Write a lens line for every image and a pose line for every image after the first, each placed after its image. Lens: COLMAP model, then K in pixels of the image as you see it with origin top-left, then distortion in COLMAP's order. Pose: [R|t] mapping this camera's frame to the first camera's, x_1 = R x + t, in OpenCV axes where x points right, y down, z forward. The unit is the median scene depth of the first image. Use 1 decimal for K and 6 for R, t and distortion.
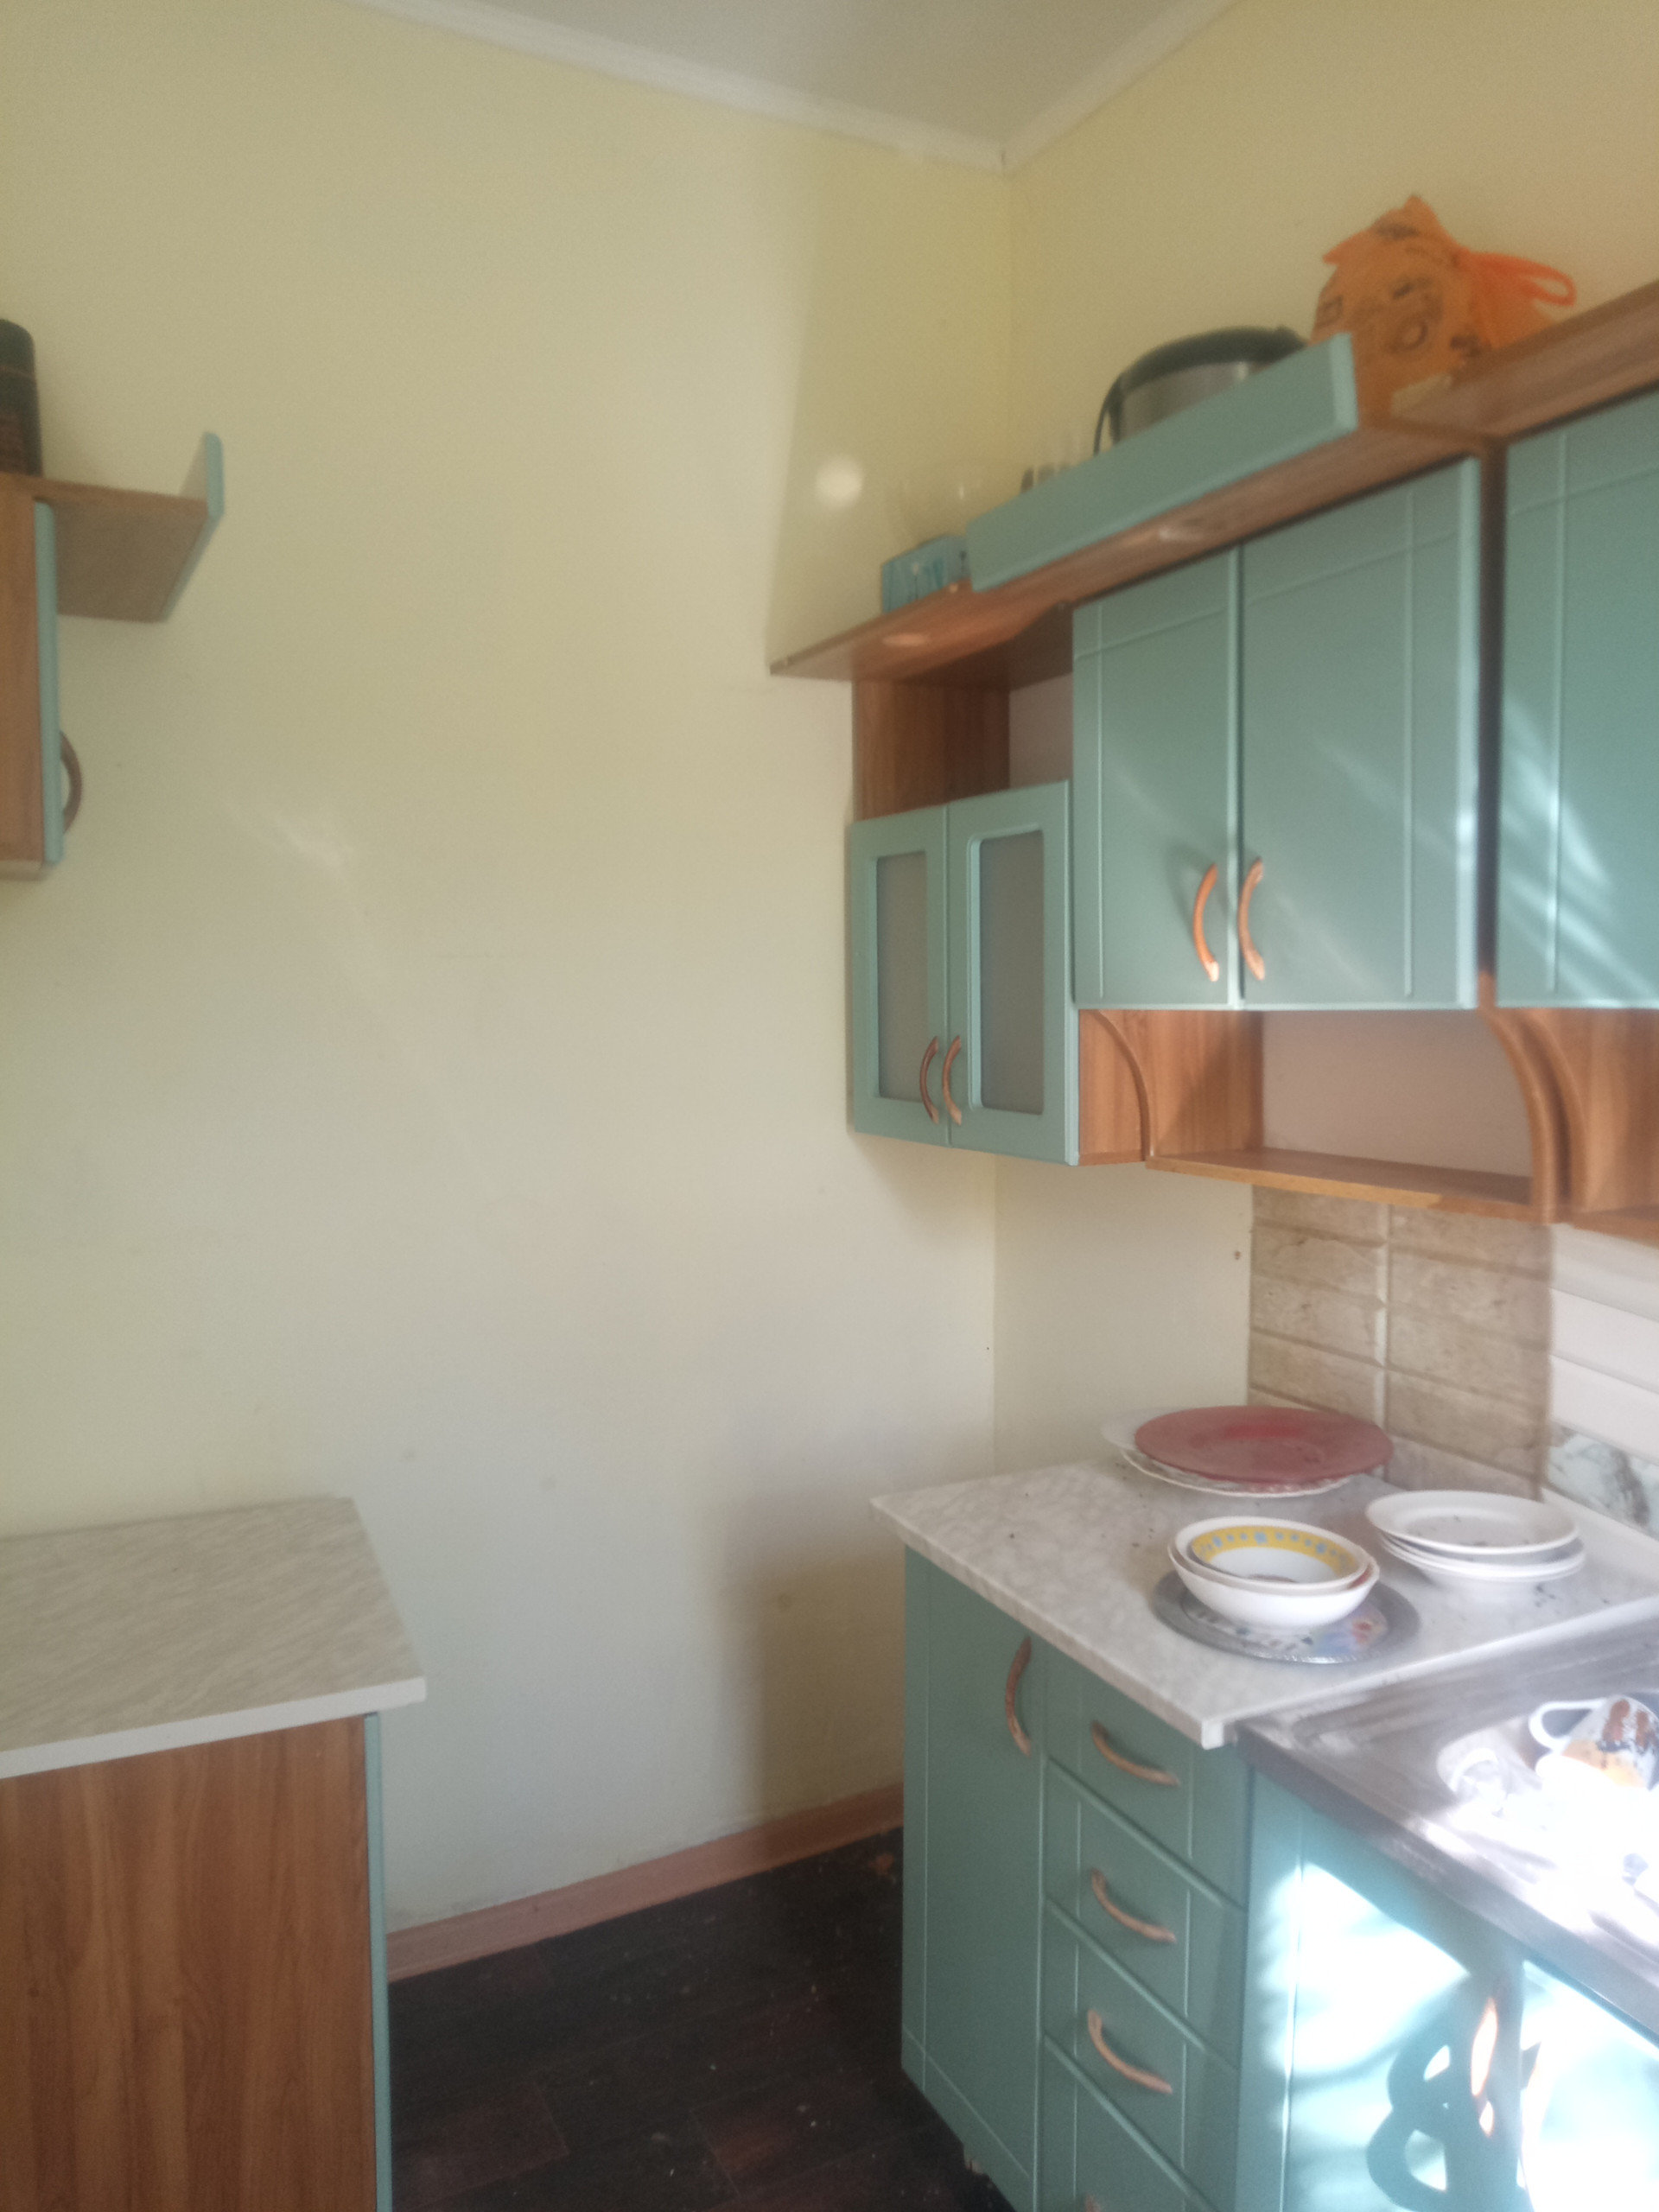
lens RADIAL K [[1564.8, 0, 829.5], [0, 1564.8, 1106.0], [0, 0, 1]] dist [0.071330, -0.093647]
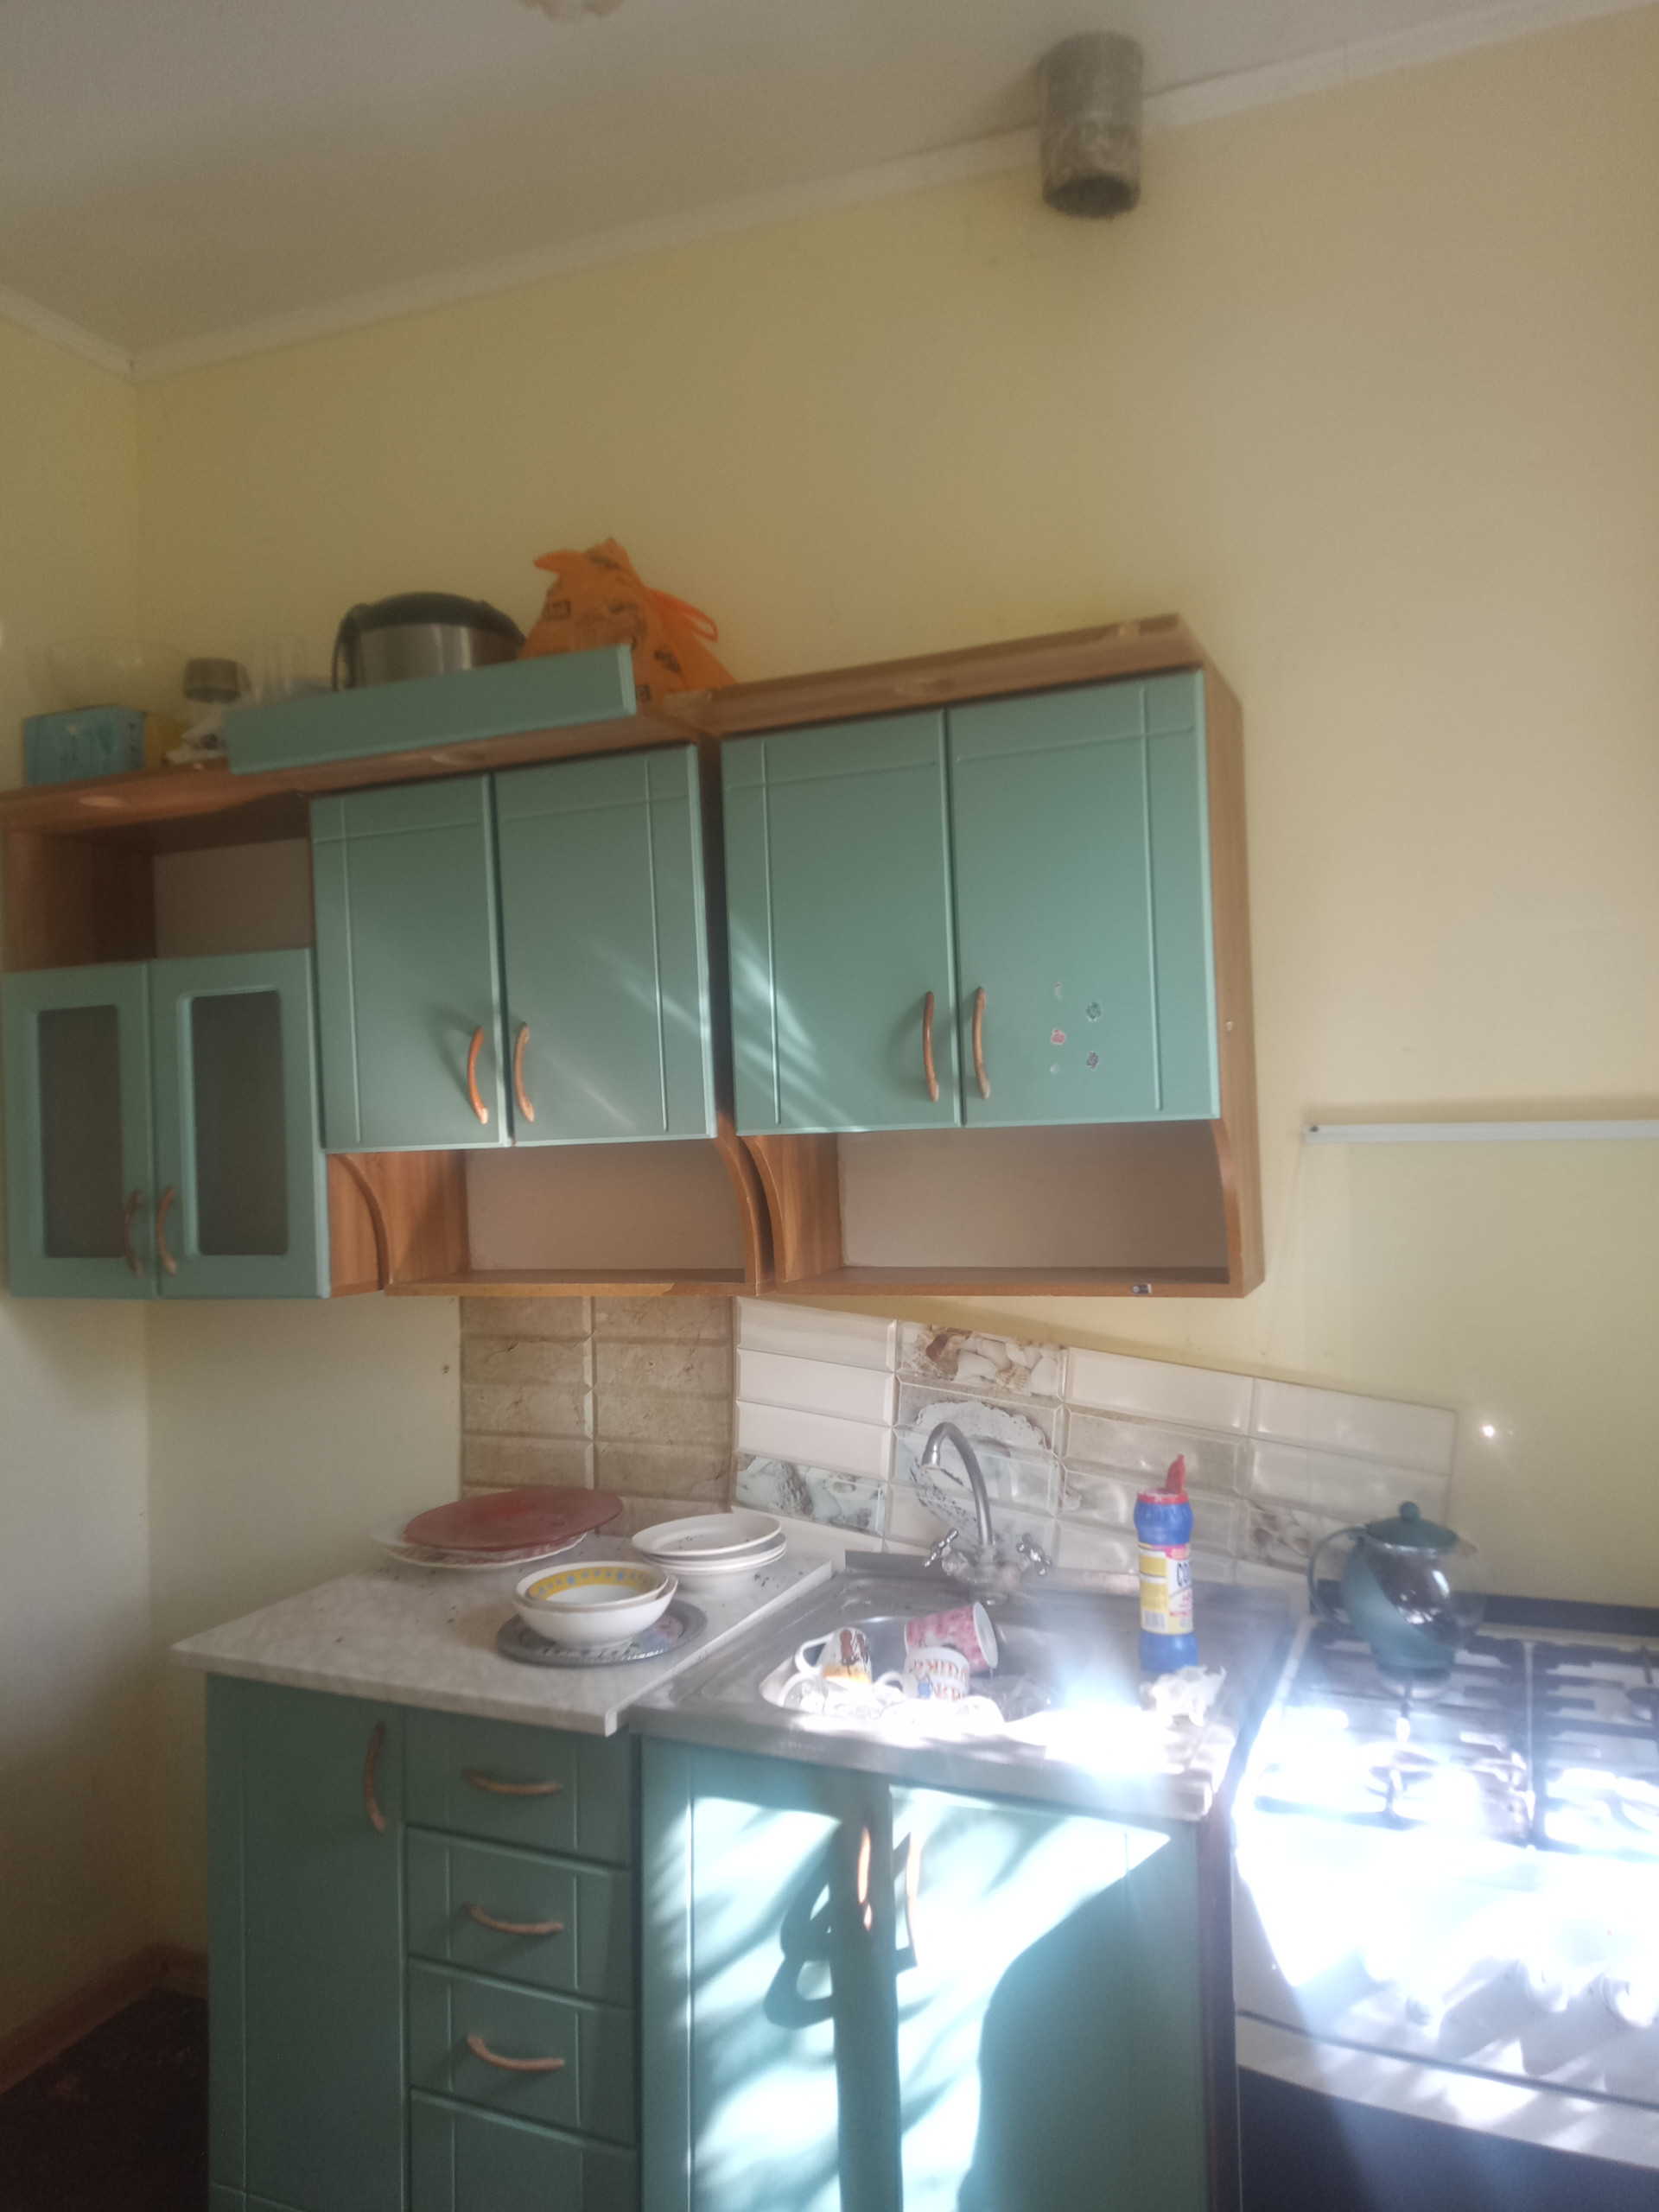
lens RADIAL K [[1574.4, 0, 829.5], [0, 1574.4, 1106.0], [0, 0, 1]] dist [0.054059, -0.086286]
pose [[0.770985, -0.010703, 0.636764, -0.319156], [0.076986, 0.994093, -0.076505, 0.019166], [-0.632183, 0.108006, 0.767254, -0.086810]]
